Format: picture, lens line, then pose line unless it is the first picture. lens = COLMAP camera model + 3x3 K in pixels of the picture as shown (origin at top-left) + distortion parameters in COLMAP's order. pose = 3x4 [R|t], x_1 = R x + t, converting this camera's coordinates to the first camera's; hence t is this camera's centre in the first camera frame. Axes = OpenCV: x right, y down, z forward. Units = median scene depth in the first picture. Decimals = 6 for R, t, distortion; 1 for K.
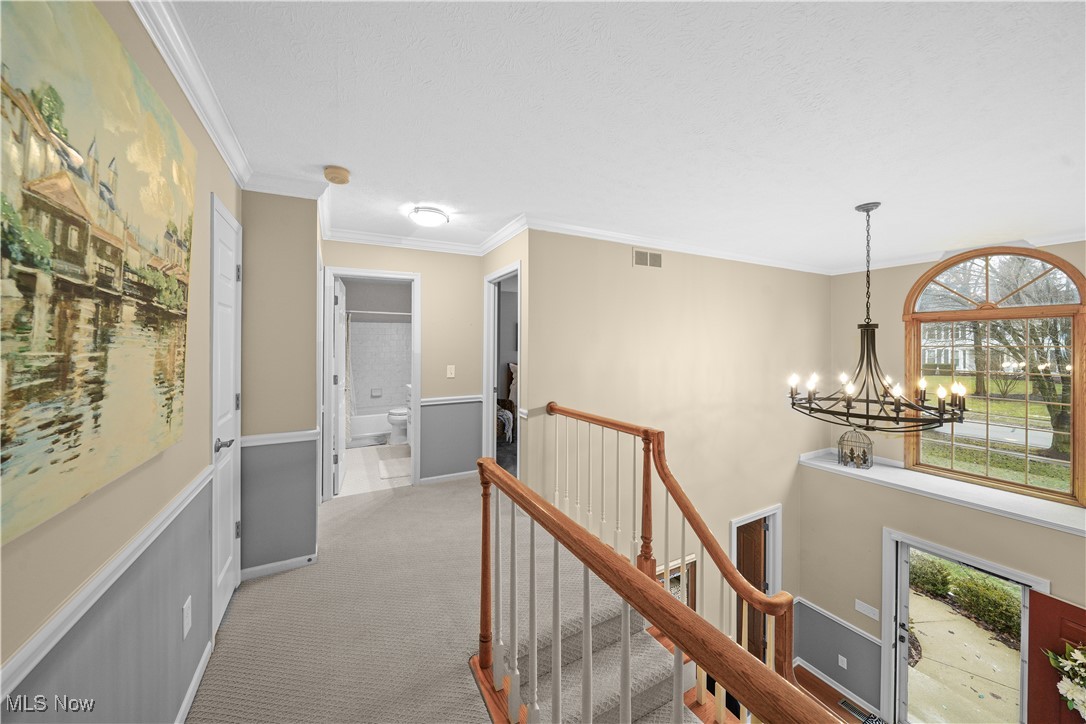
lens RADIAL K [[383.2, 0, 538.4], [0, 383.2, 345.7], [0, 0, 1]] dist [-0.001734, -0.000145]
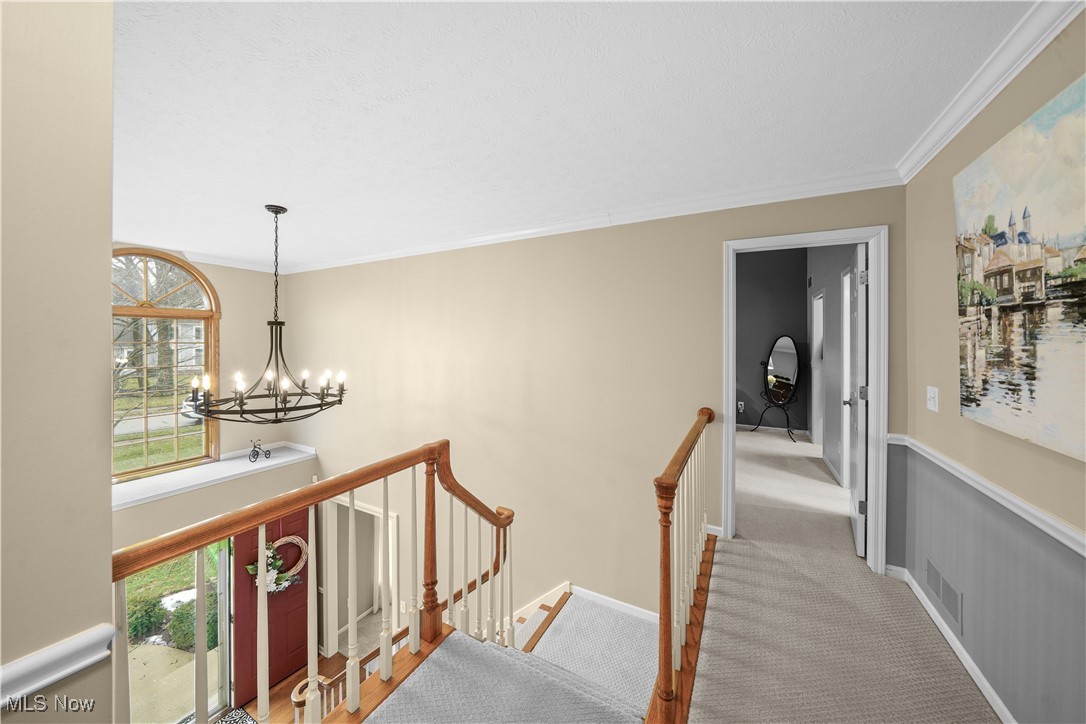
lens RADIAL K [[383.2, 0, 538.4], [0, 383.2, 345.7], [0, 0, 1]] dist [-0.001734, -0.000145]
pose [[-0.550113, -0.004653, 0.835077, -1.385540], [0.004616, 0.999952, 0.008613, -0.006196], [-0.835077, 0.008593, -0.550066, 3.480227]]
